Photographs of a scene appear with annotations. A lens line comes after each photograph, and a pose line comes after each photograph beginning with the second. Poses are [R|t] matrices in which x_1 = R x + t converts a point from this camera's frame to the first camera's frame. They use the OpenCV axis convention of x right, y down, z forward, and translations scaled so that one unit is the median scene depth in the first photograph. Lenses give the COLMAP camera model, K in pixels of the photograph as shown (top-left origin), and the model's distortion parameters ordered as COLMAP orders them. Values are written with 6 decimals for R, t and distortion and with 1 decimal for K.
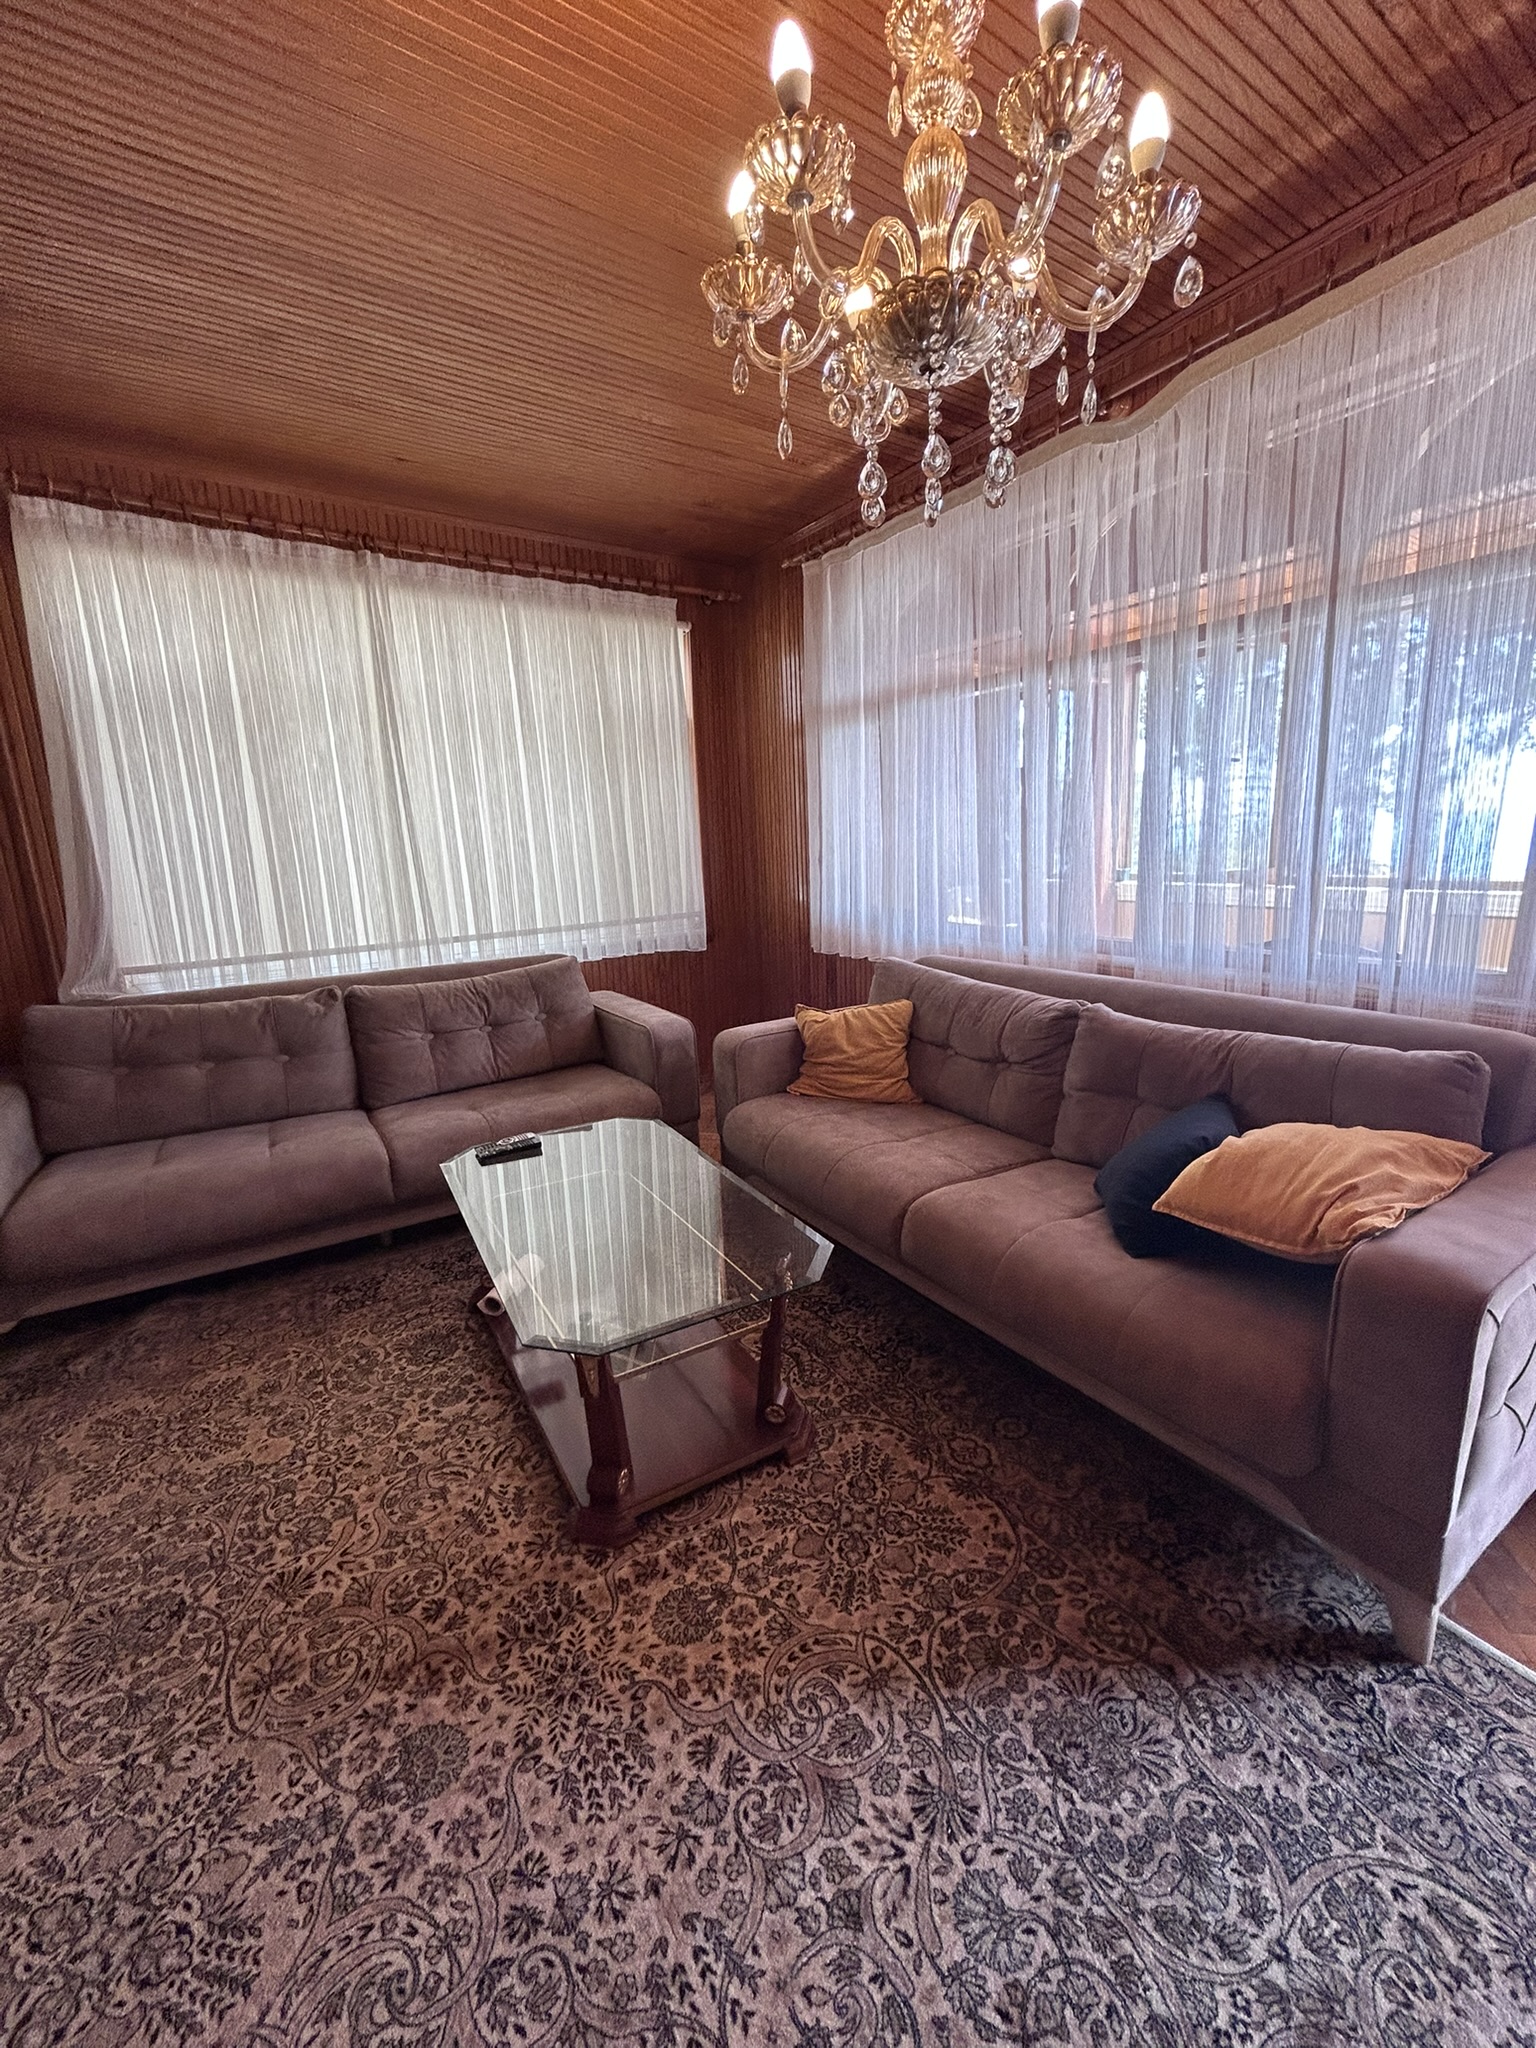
lens RADIAL K [[832.6, 0, 764.2], [0, 832.6, 1020.1], [0, 0, 1]] dist [-0.000441, 0.001557]
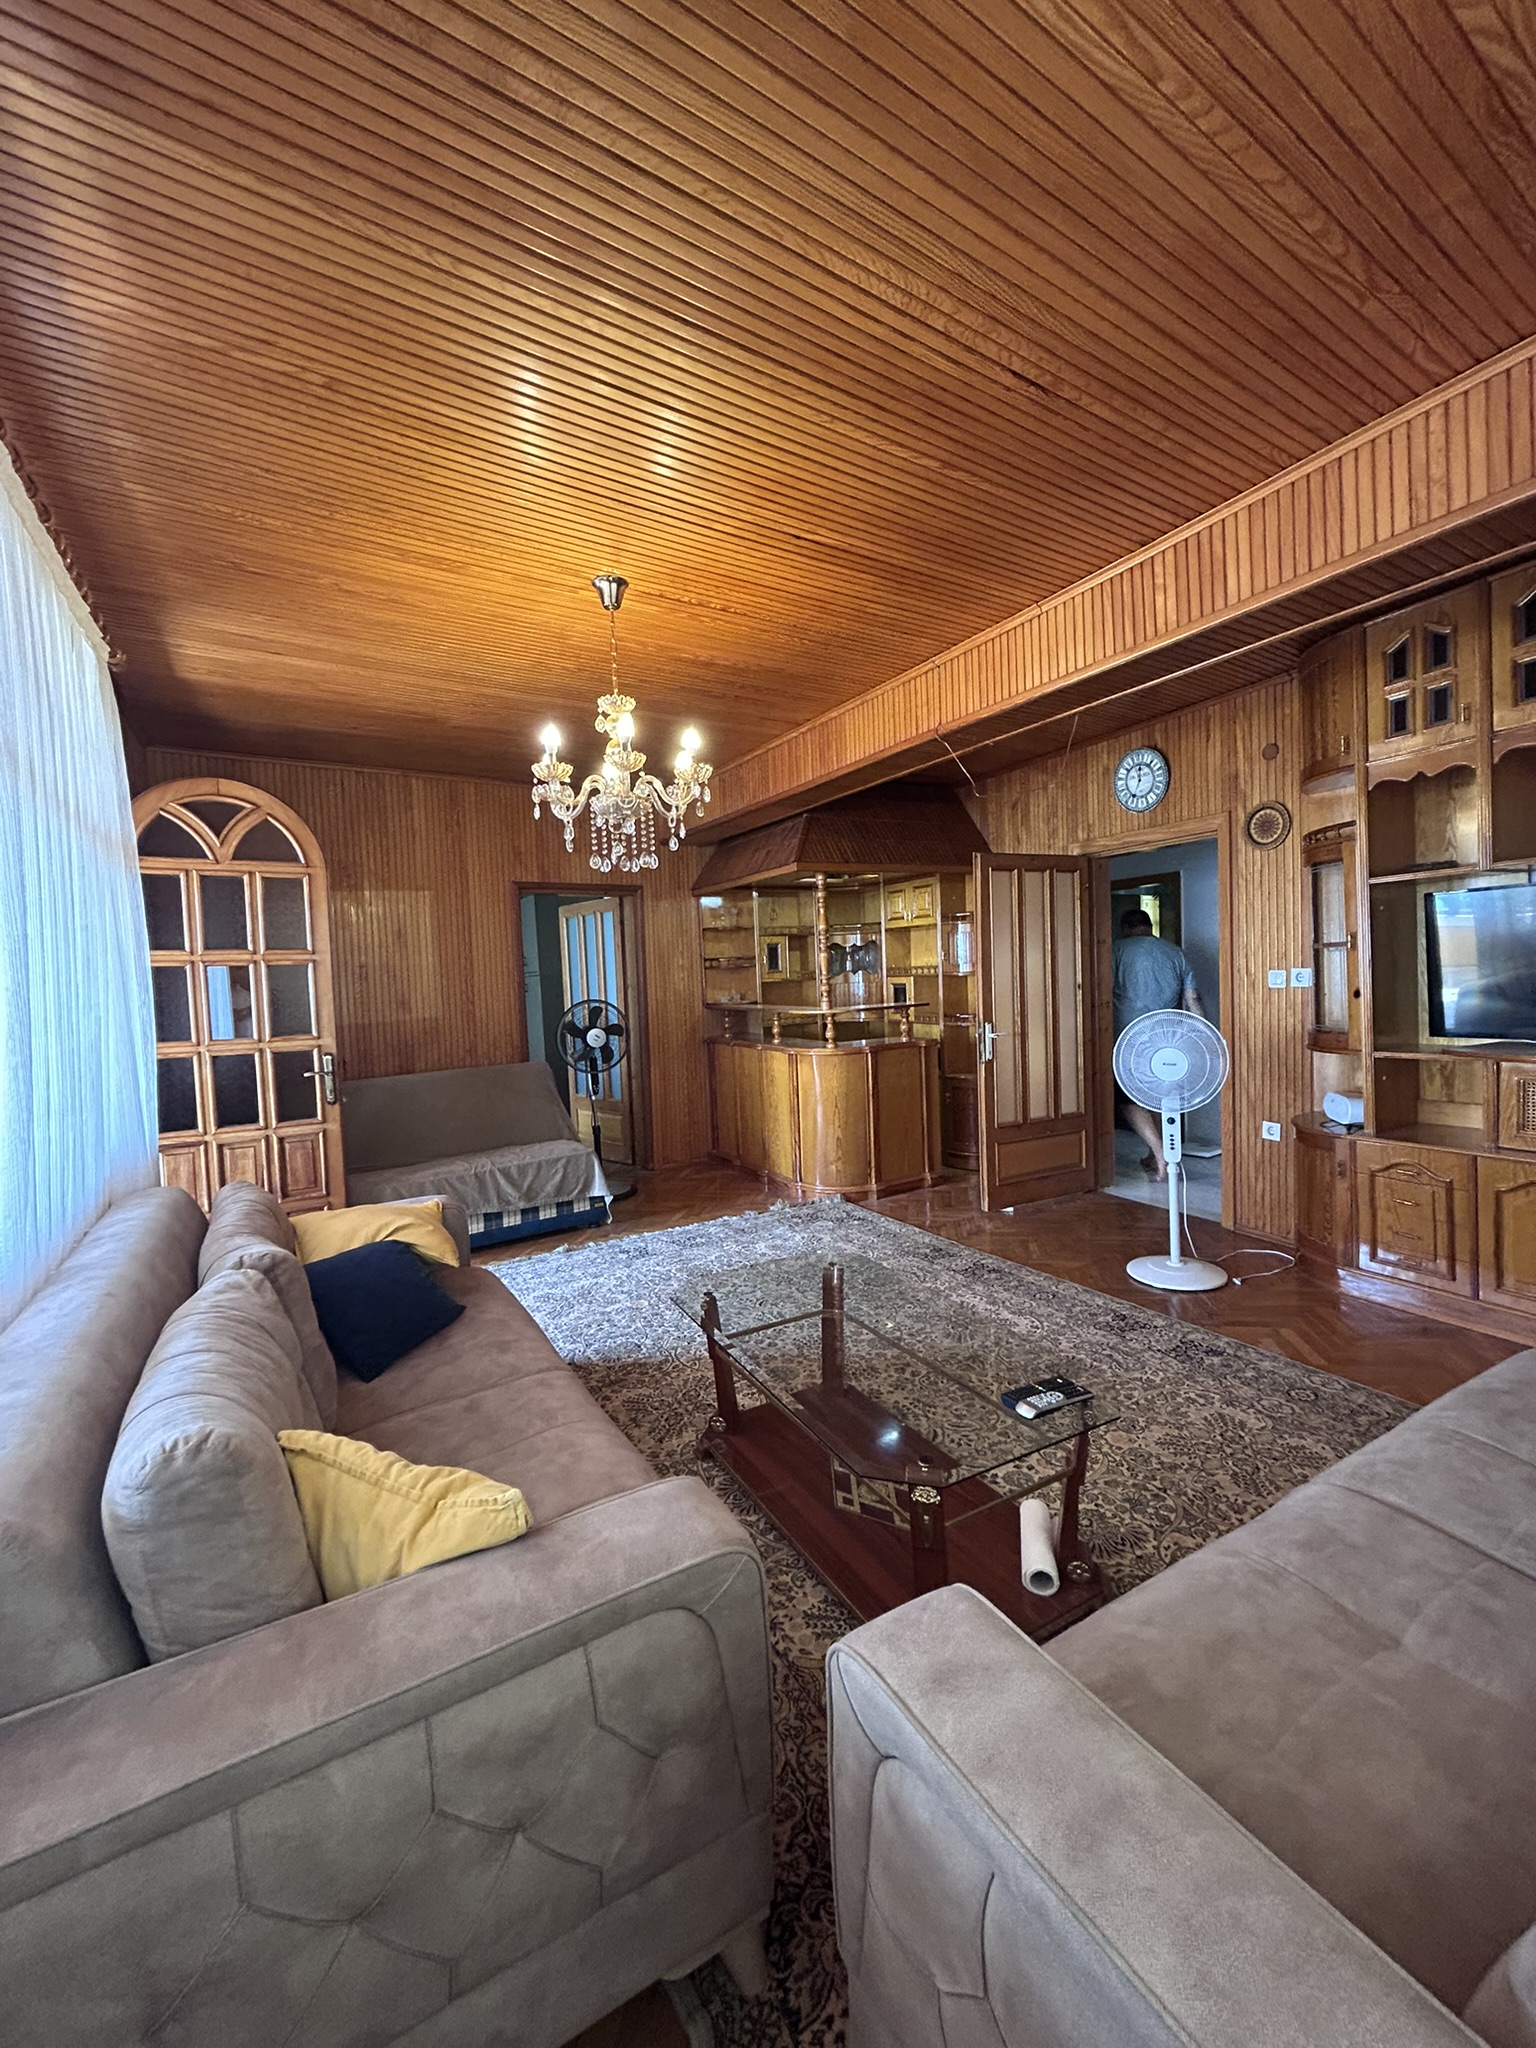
lens RADIAL K [[832.6, 0, 767.3], [0, 832.6, 1018.6], [0, 0, 1]] dist [-0.000441, 0.001557]
pose [[-0.995735, 0.082976, 0.040339, -0.196174], [0.090582, 0.962269, 0.256581, -0.585265], [-0.017527, 0.259141, -0.965680, 2.564079]]
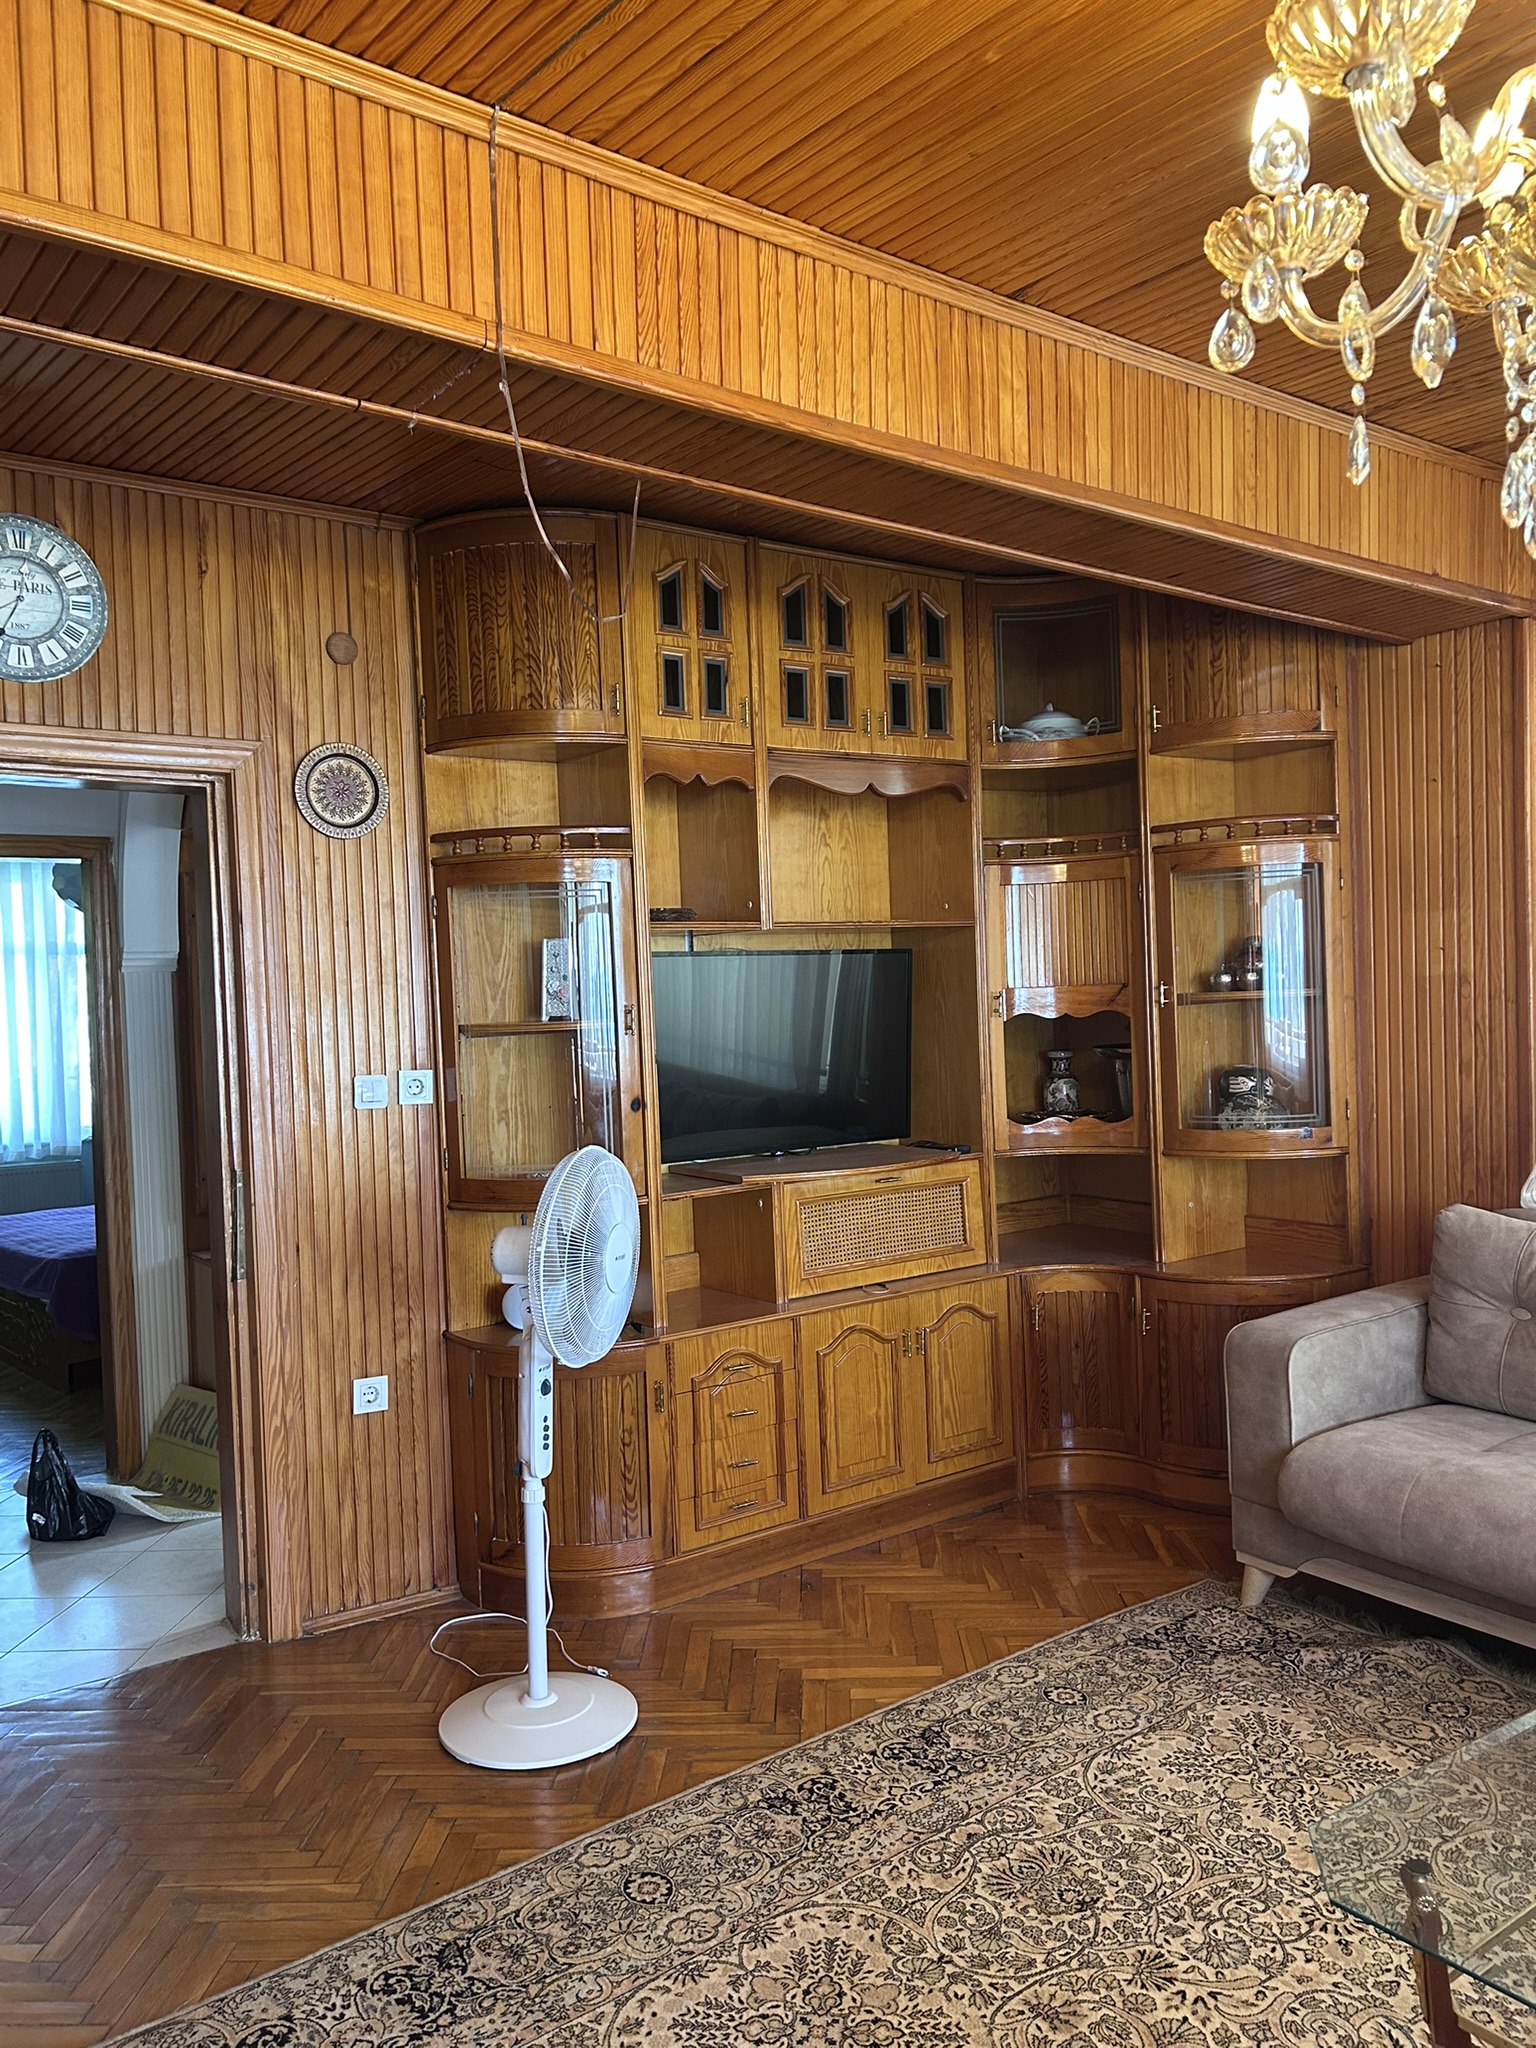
lens RADIAL K [[1537.0, 0, 768.6], [0, 1537.0, 1032.3], [0, 0, 1]] dist [0.038541, -0.031021]
pose [[0.100457, 0.054595, -0.993442, 0.825204], [-0.181397, 0.982763, 0.035665, -0.188668], [0.978266, 0.176625, 0.108628, 0.327043]]
